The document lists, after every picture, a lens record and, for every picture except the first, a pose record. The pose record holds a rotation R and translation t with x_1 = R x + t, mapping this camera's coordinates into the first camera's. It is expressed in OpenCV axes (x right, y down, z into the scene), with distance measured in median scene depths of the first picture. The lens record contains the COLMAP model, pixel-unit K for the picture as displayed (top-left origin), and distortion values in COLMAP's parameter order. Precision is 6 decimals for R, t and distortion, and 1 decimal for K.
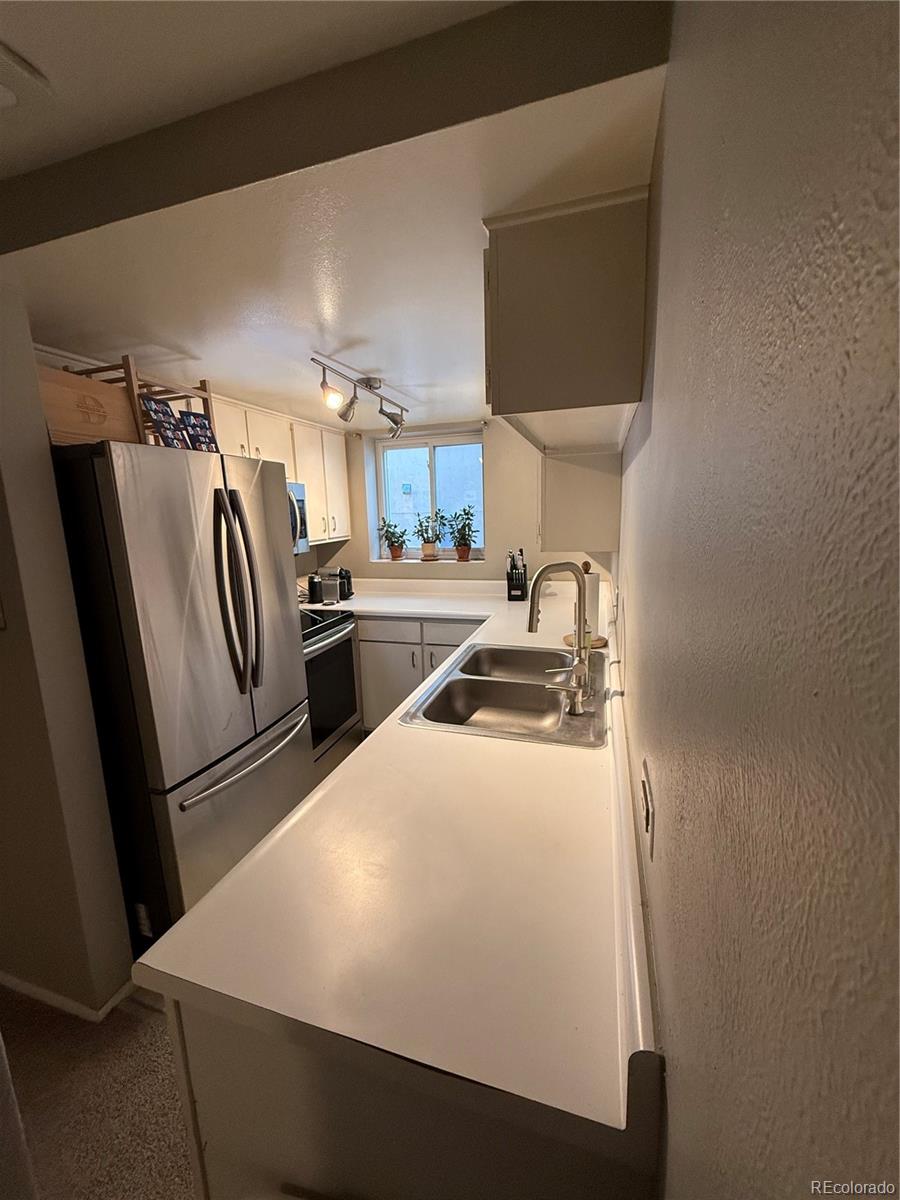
lens RADIAL K [[477.7, 0, 449.9], [0, 477.7, 595.8], [0, 0, 1]] dist [-0.000595, 0.000195]
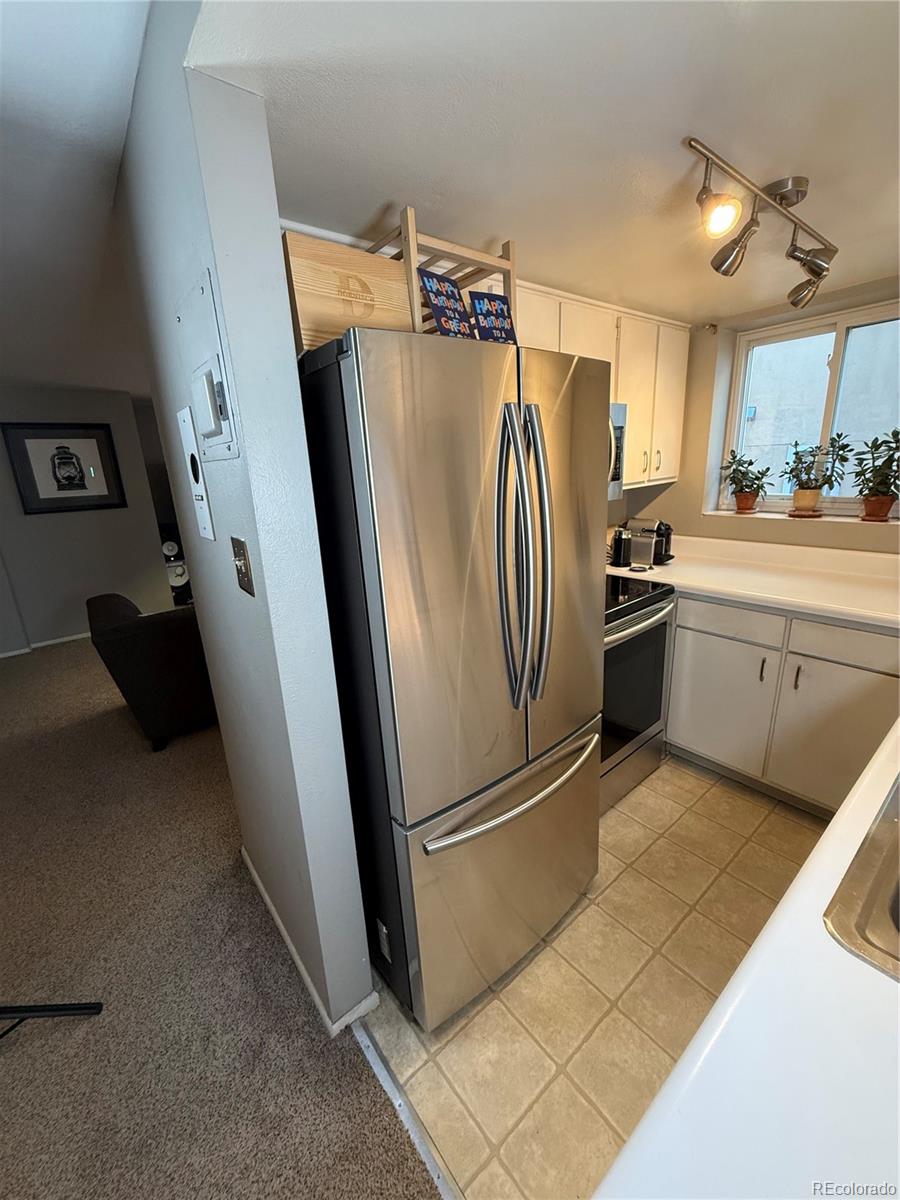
lens RADIAL K [[477.7, 0, 449.9], [0, 477.7, 595.8], [0, 0, 1]] dist [-0.000595, 0.000195]
pose [[0.828950, 0.140147, -0.541480, -0.082928], [-0.072635, 0.986875, 0.144227, -0.028225], [0.554586, -0.080227, 0.828250, 0.200637]]
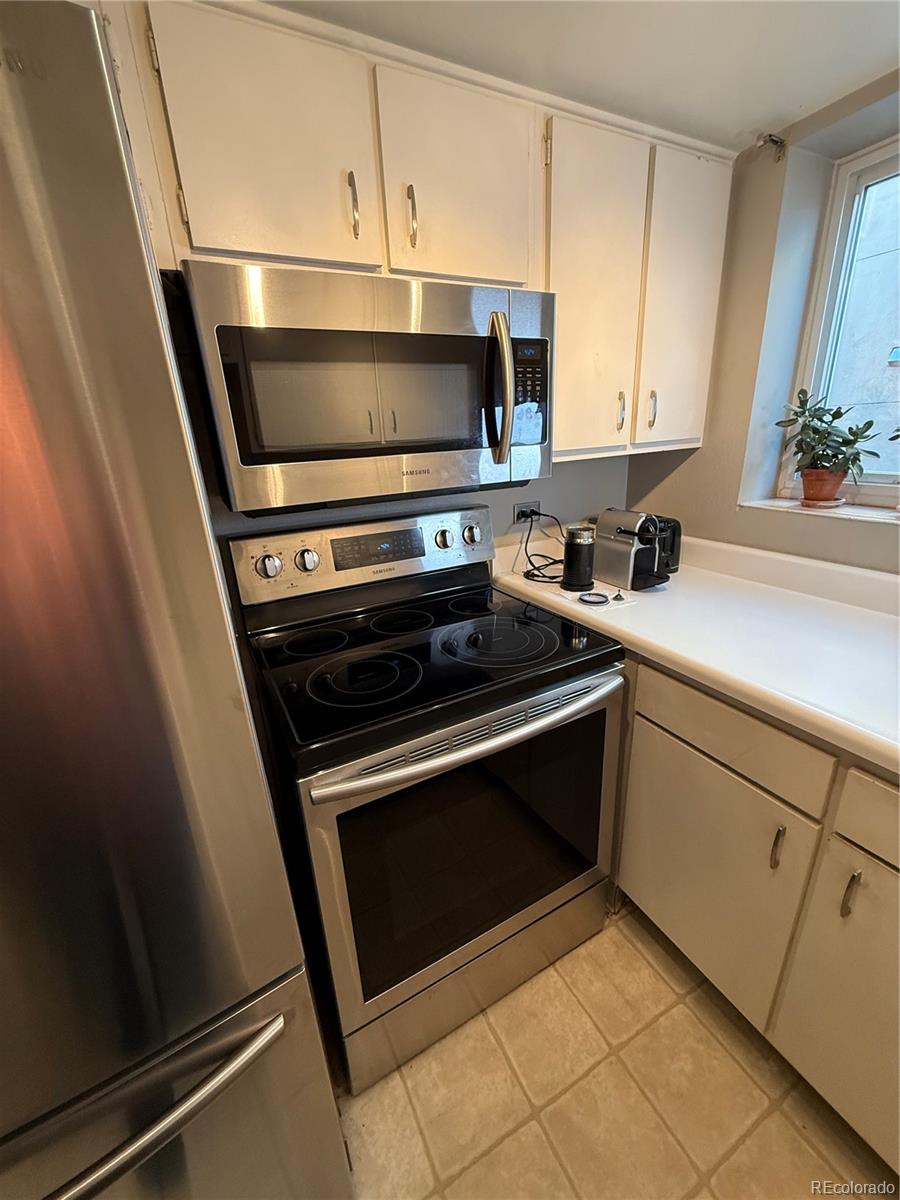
lens RADIAL K [[477.7, 0, 449.9], [0, 477.7, 595.8], [0, 0, 1]] dist [-0.000595, 0.000195]
pose [[0.701901, 0.225995, -0.675472, -0.047714], [-0.096569, 0.969767, 0.224111, -0.069985], [0.705698, -0.092074, 0.702504, 0.576398]]
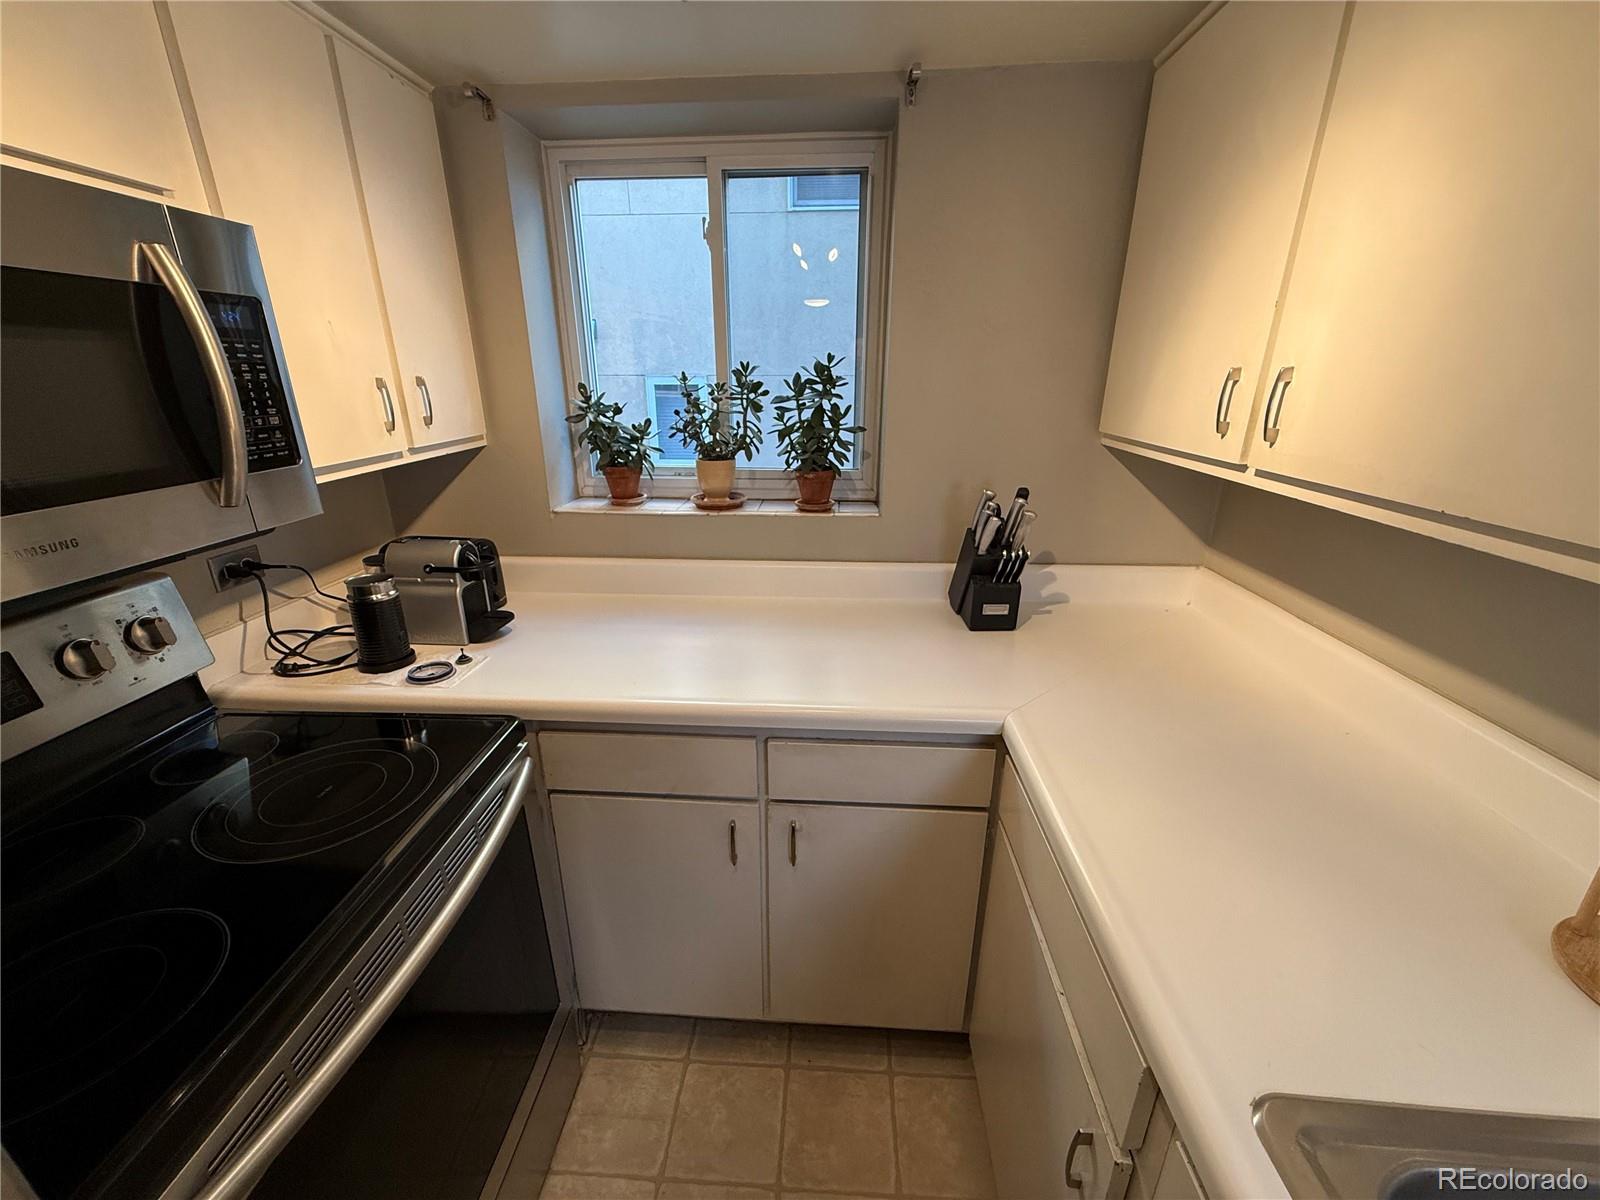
lens RADIAL K [[637.0, 0, 794.3], [0, 637.0, 601.0], [0, 0, 1]] dist [-0.000595, 0.000195]
pose [[0.972444, -0.053194, 0.226988, -0.113036], [0.015393, 0.986147, 0.165158, -0.090018], [-0.232629, -0.157113, 0.959791, 0.540418]]
